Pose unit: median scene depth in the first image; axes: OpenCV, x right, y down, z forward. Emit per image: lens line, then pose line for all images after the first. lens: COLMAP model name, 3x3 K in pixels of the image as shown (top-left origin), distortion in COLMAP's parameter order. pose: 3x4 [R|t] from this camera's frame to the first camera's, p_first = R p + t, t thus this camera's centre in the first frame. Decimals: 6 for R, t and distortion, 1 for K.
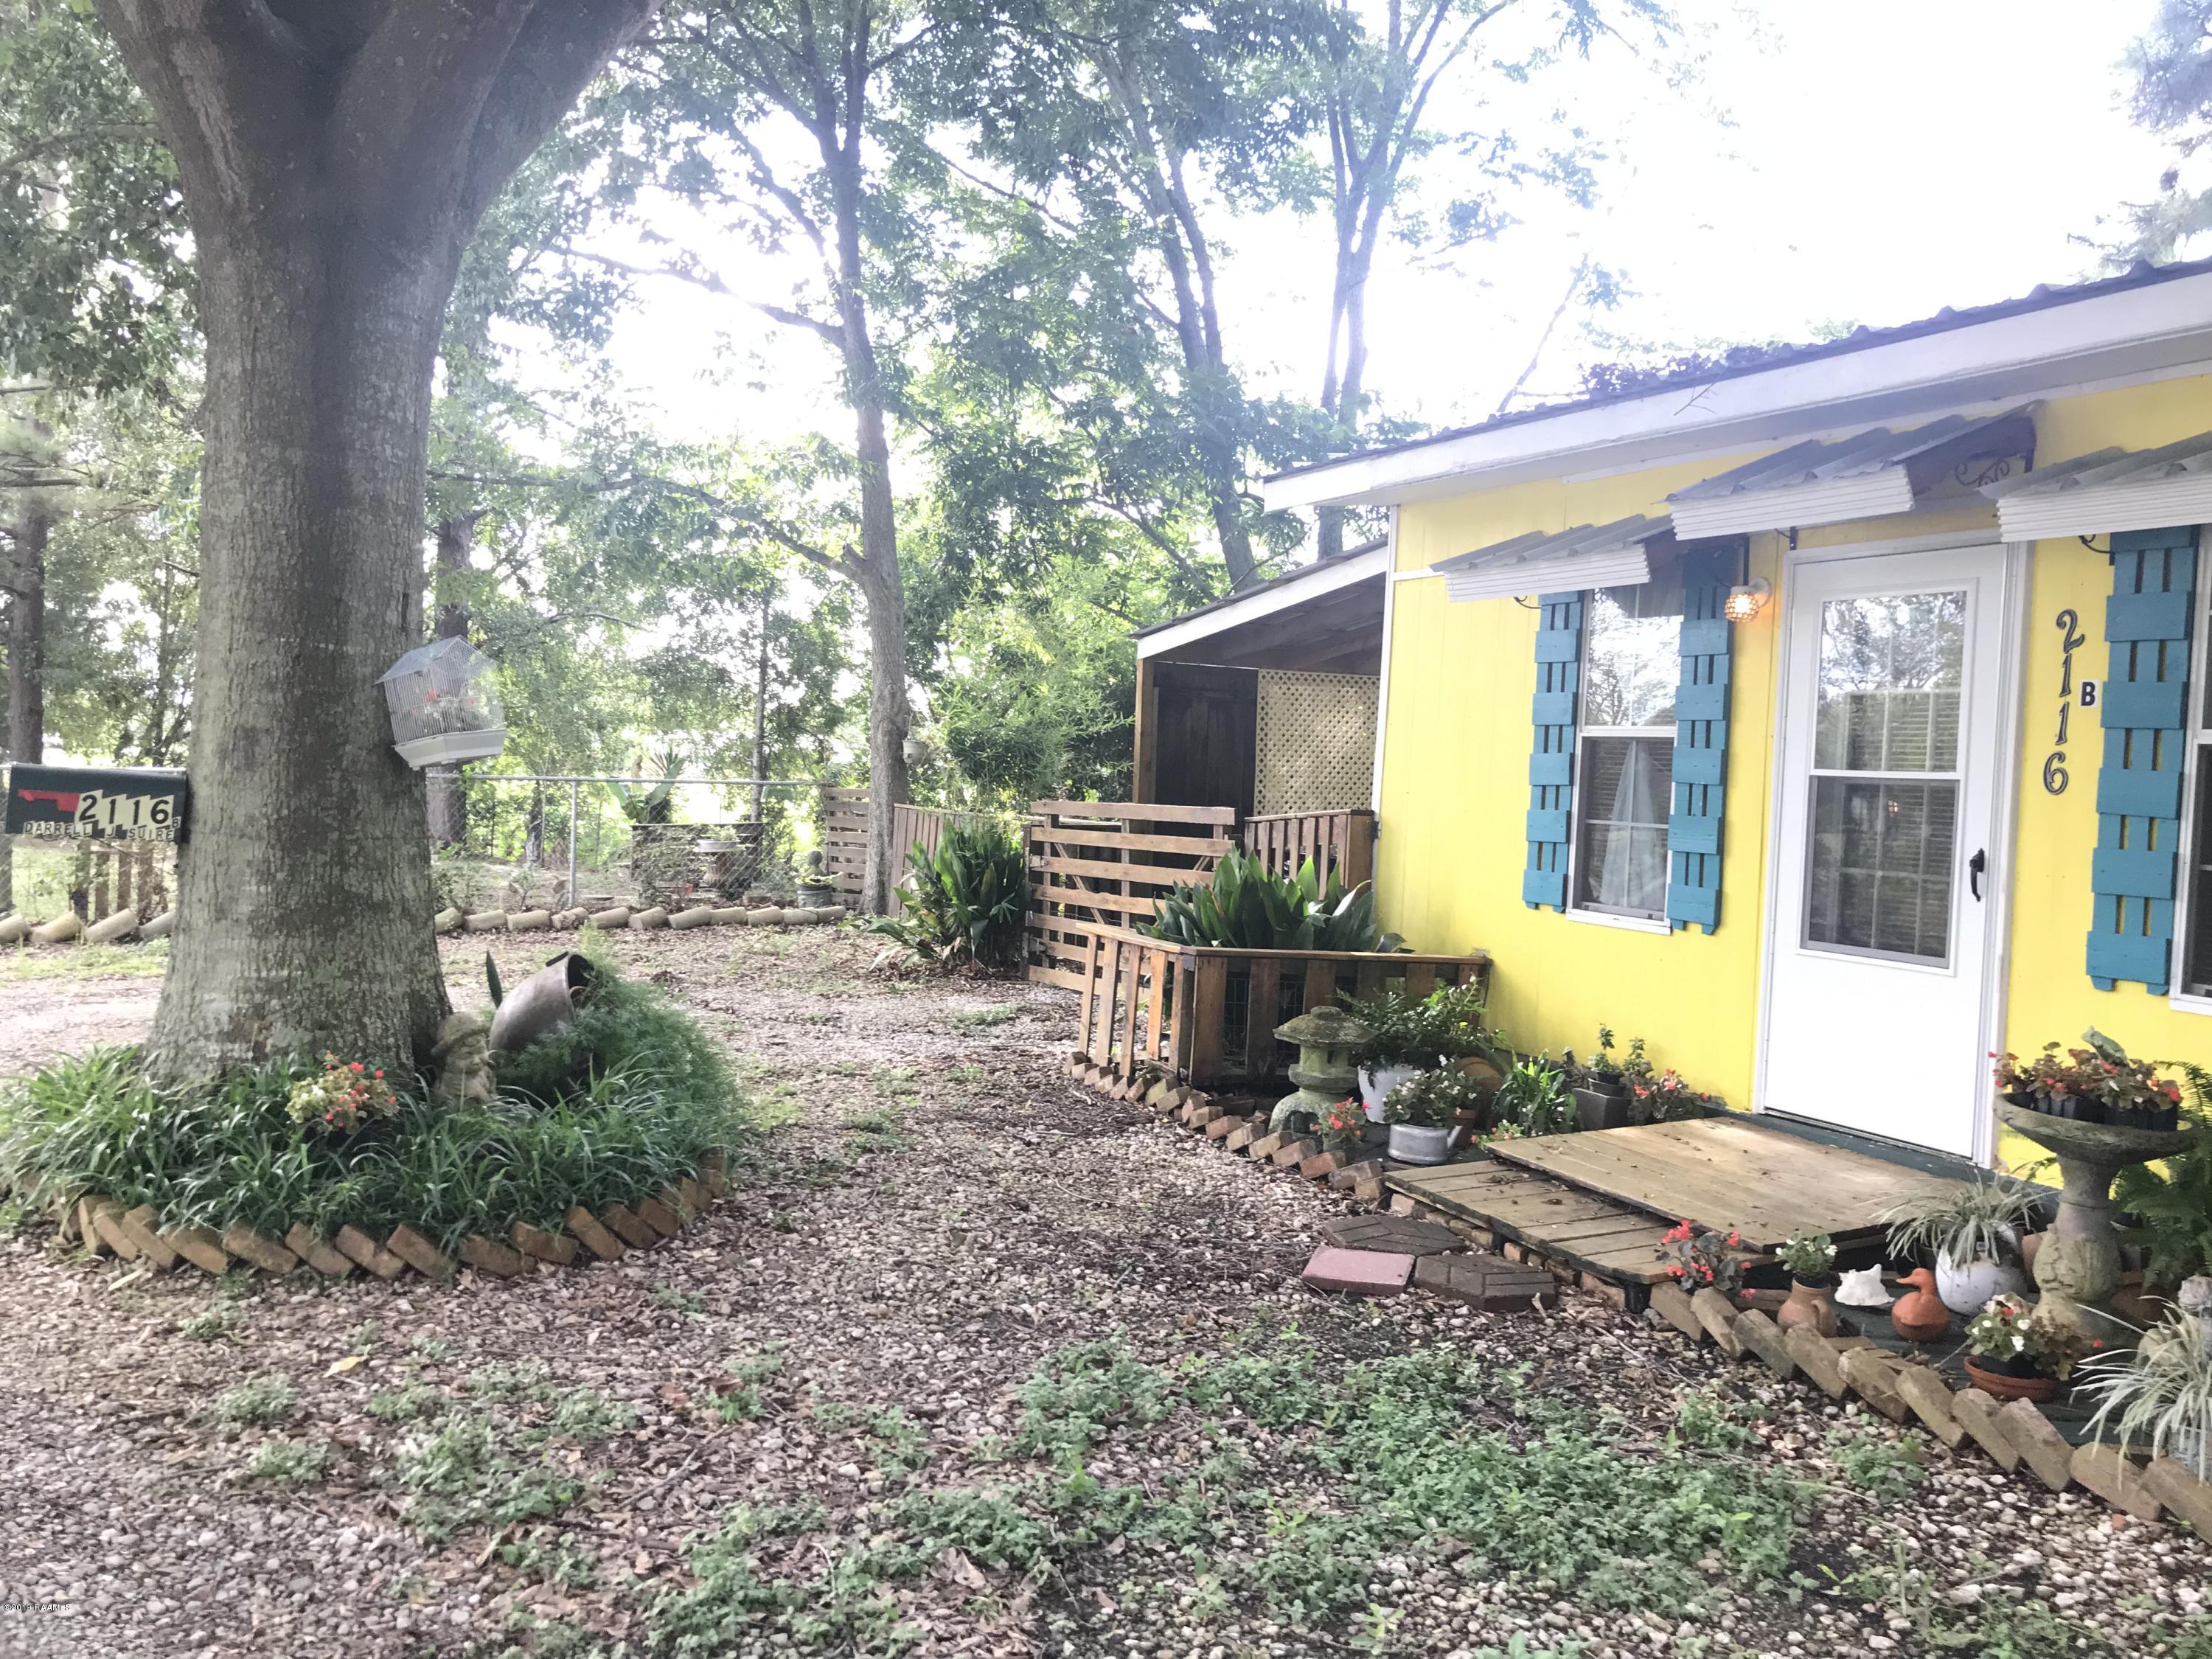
lens RADIAL K [[1833.0, 0, 1106.0], [0, 1833.0, 829.5], [0, 0, 1]] dist [0.064177, -0.053278]
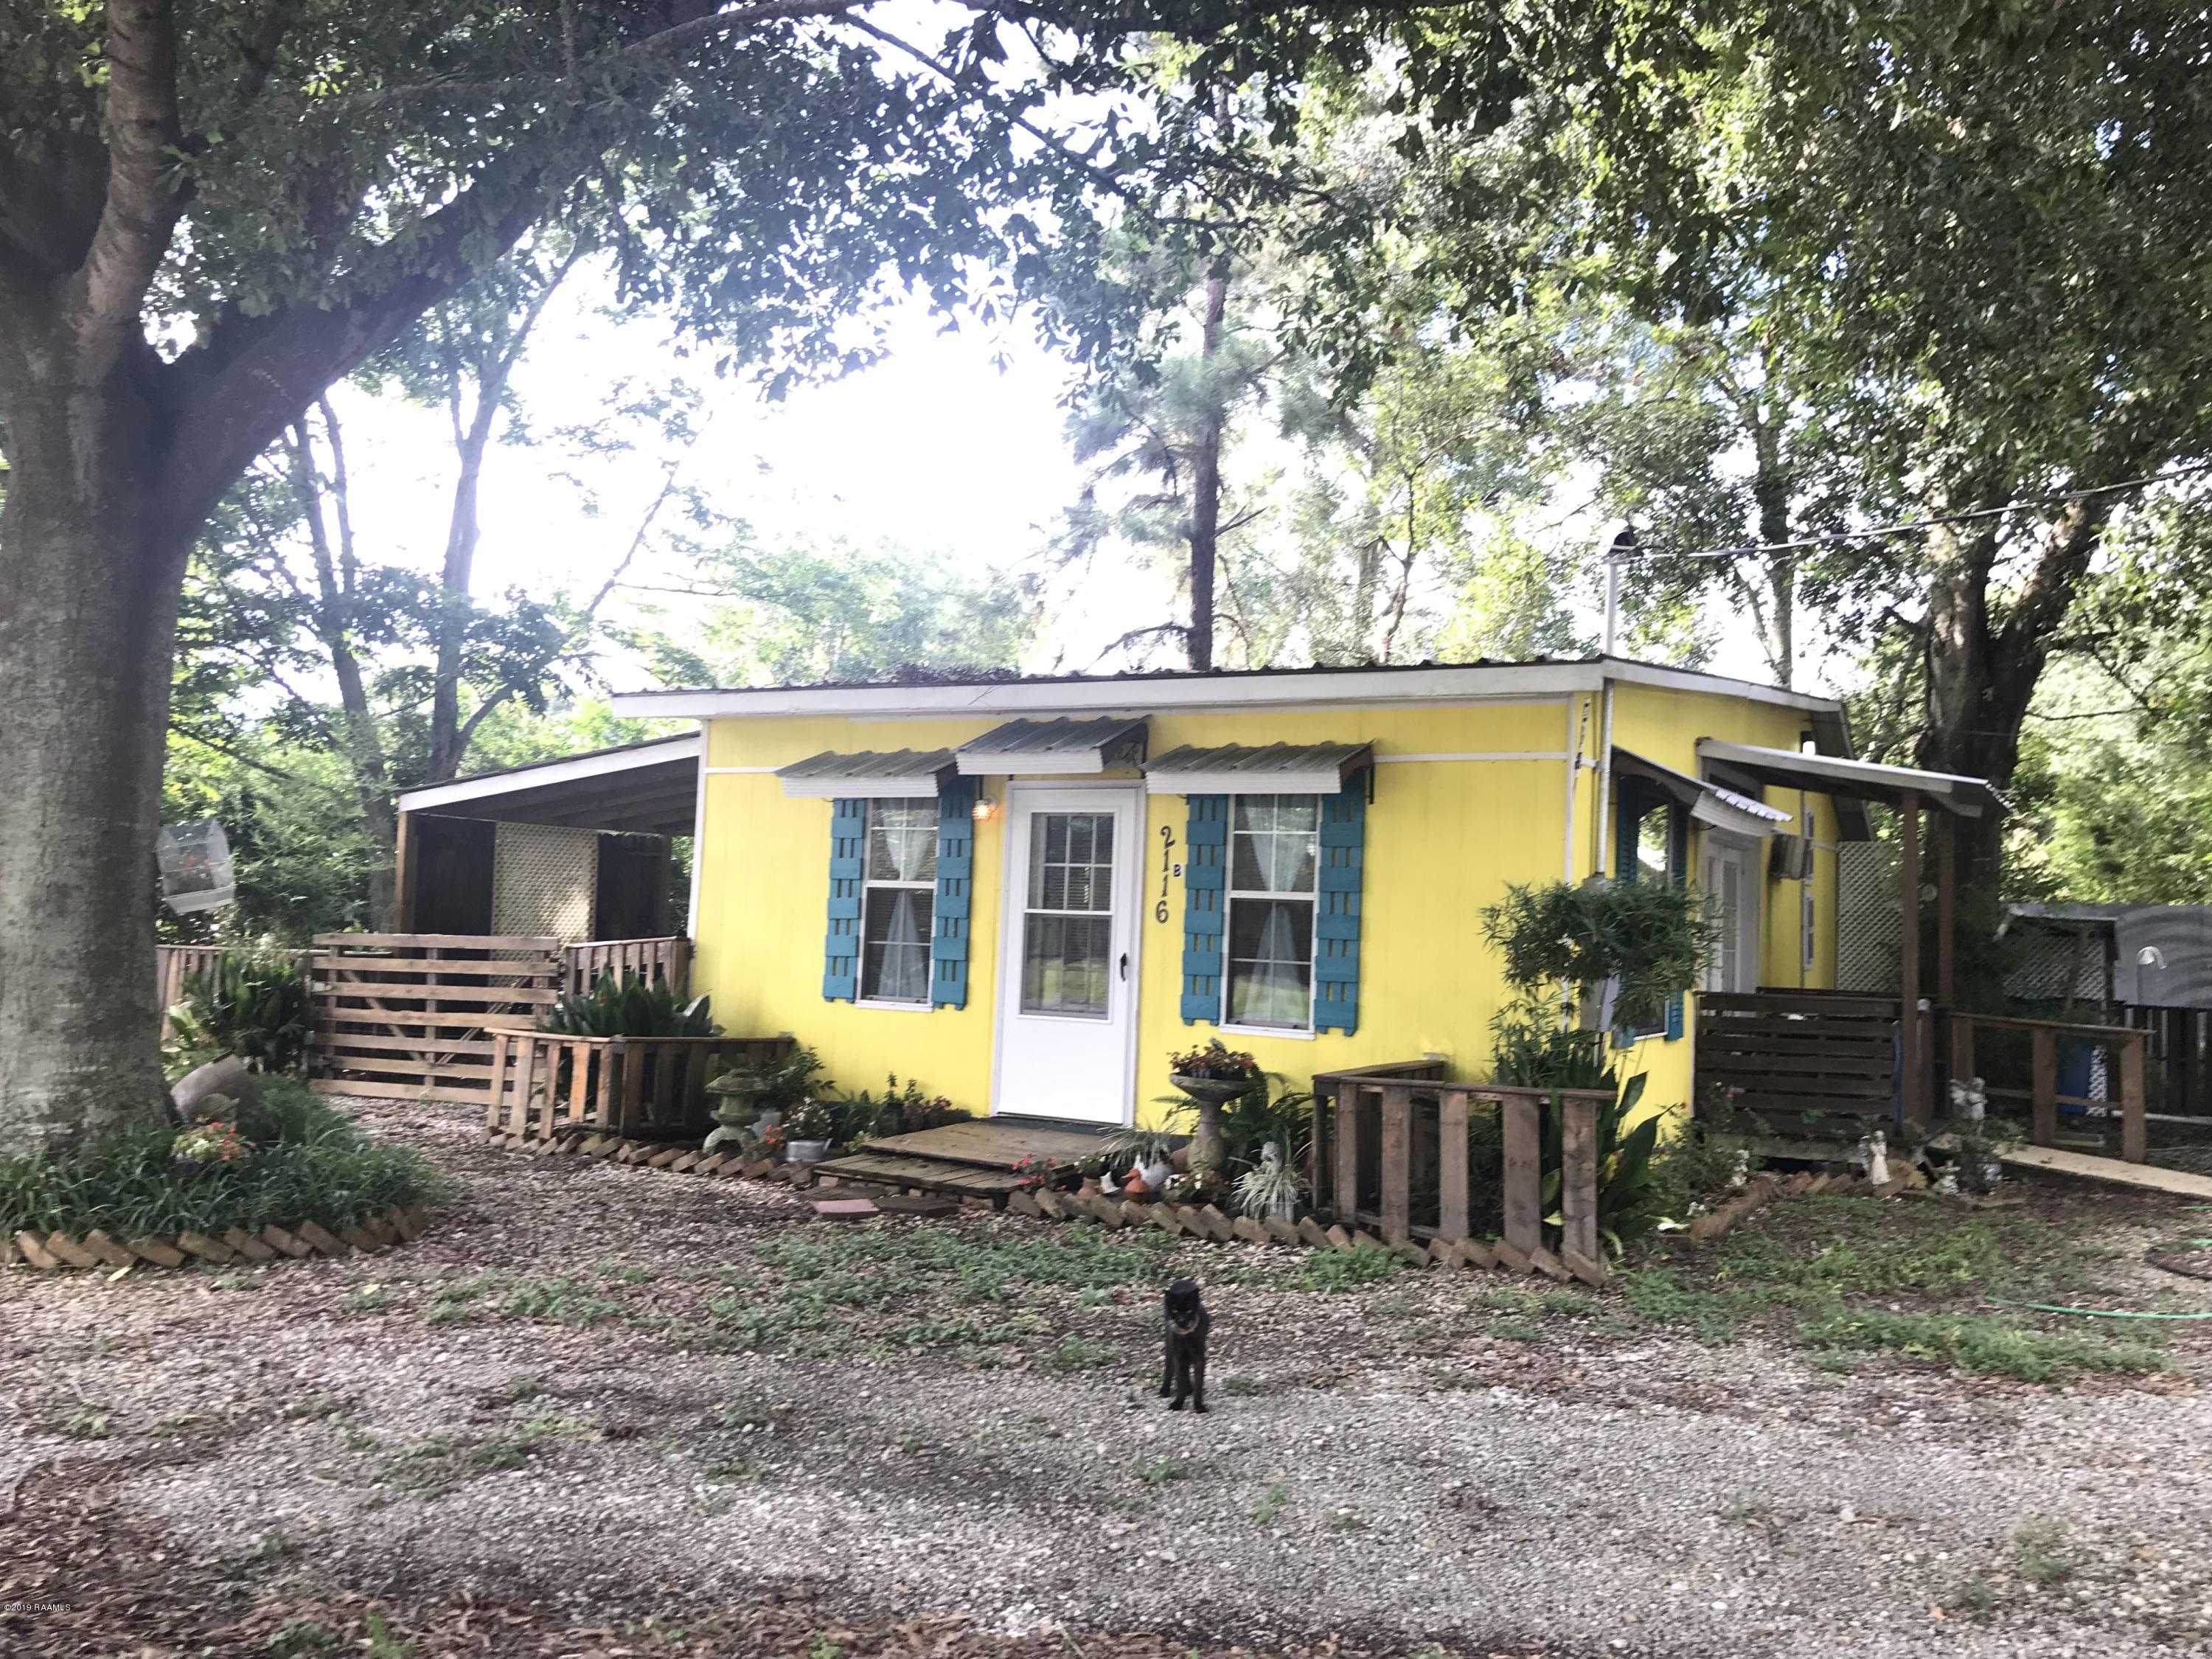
lens RADIAL K [[1885.3, 0, 1107.2], [0, 1885.3, 888.5], [0, 0, 1]] dist [0.390097, -0.797206]
pose [[0.830306, 0.002856, 0.557300, -0.505643], [0.017050, 0.999389, -0.030524, 0.003016], [-0.557046, 0.034846, 0.829750, -0.471833]]
